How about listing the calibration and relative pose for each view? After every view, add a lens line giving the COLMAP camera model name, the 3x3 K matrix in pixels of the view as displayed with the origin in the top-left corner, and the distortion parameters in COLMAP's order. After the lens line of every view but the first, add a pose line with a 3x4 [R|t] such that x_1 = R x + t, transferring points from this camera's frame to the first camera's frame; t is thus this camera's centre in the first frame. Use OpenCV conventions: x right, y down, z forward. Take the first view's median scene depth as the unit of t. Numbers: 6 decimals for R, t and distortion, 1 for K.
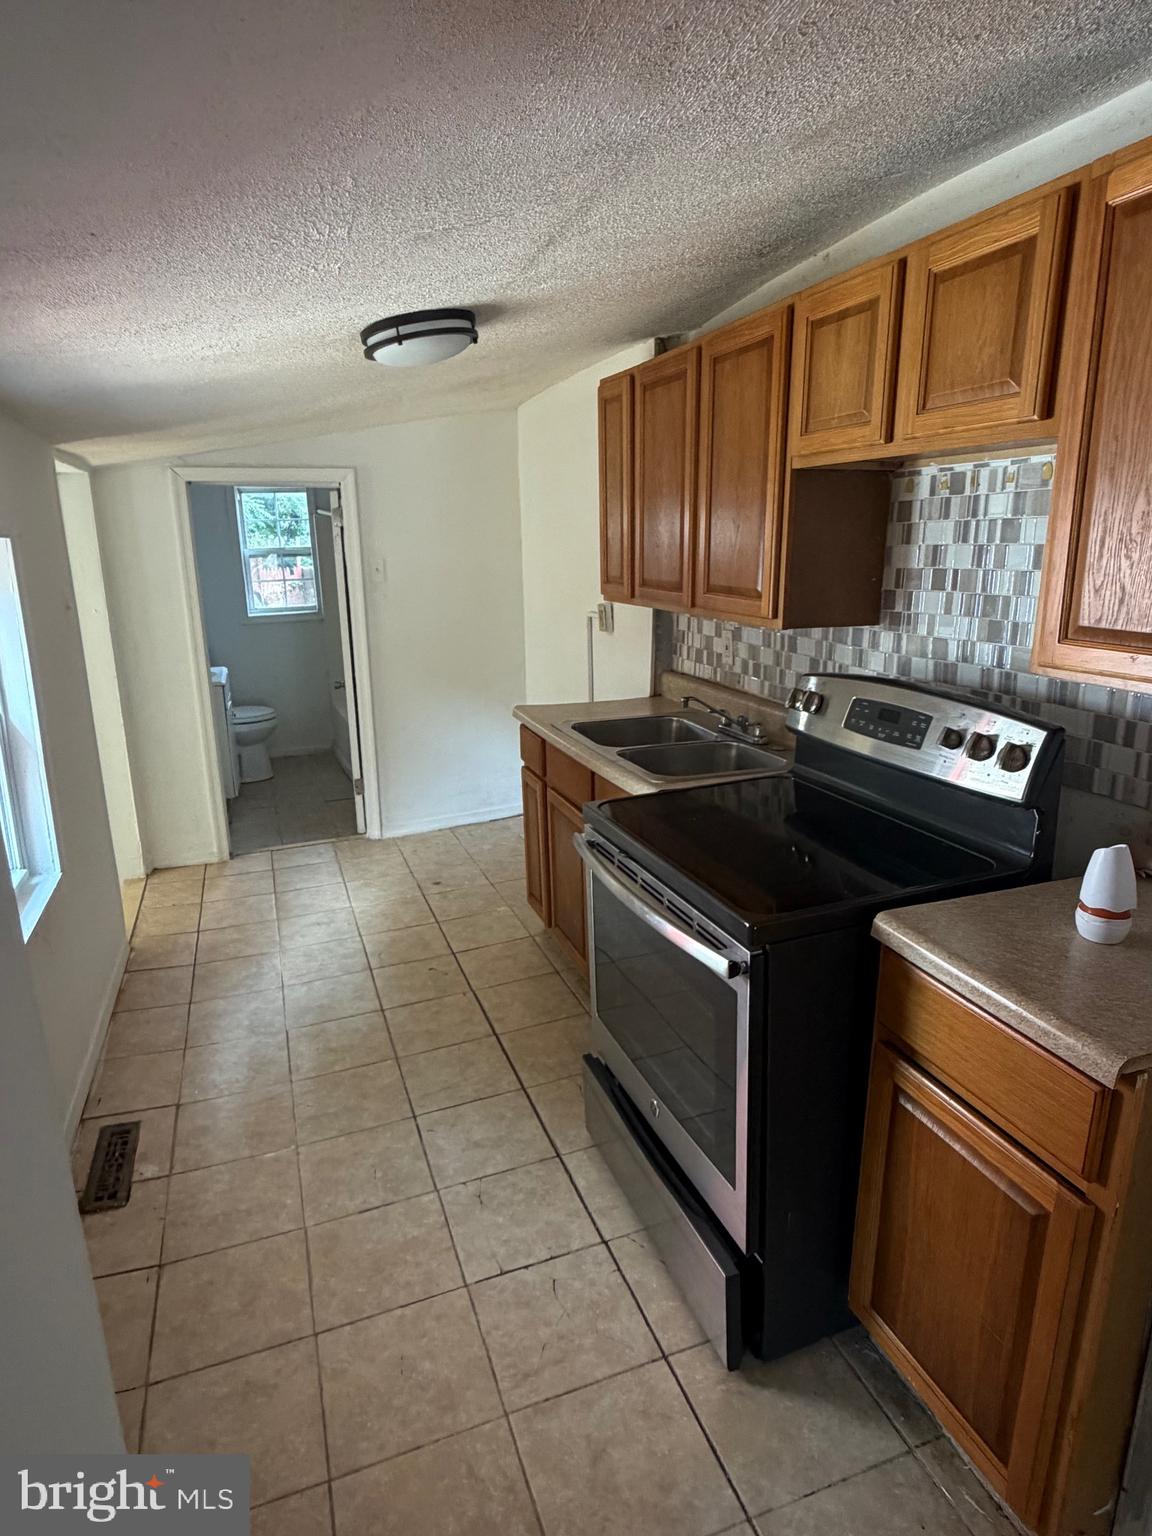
lens RADIAL K [[896.4, 0, 566.1], [0, 896.4, 771.4], [0, 0, 1]] dist [0.003761, -0.009067]
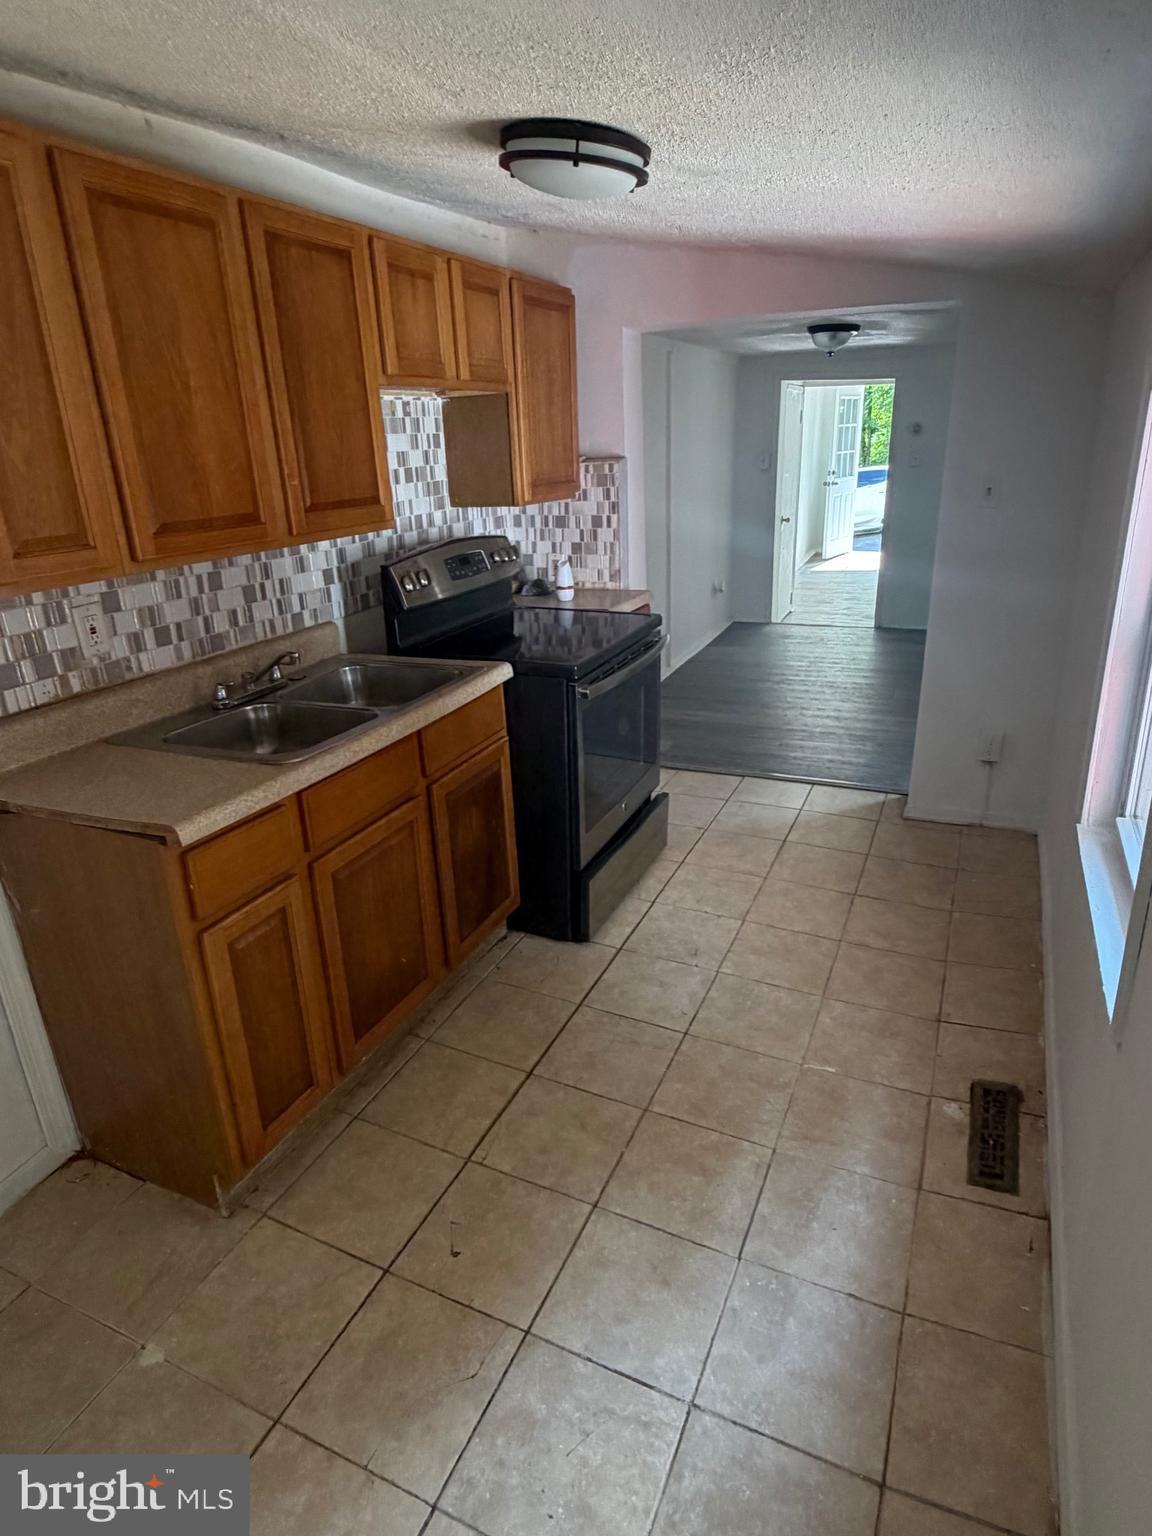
lens RADIAL K [[896.4, 0, 572.2], [0, 896.4, 770.9], [0, 0, 1]] dist [0.003761, -0.009067]
pose [[-0.719652, -0.200536, 0.664745, -0.709490], [0.226434, 0.837261, 0.497717, -0.394787], [-0.656375, 0.508704, -0.557128, 1.554955]]
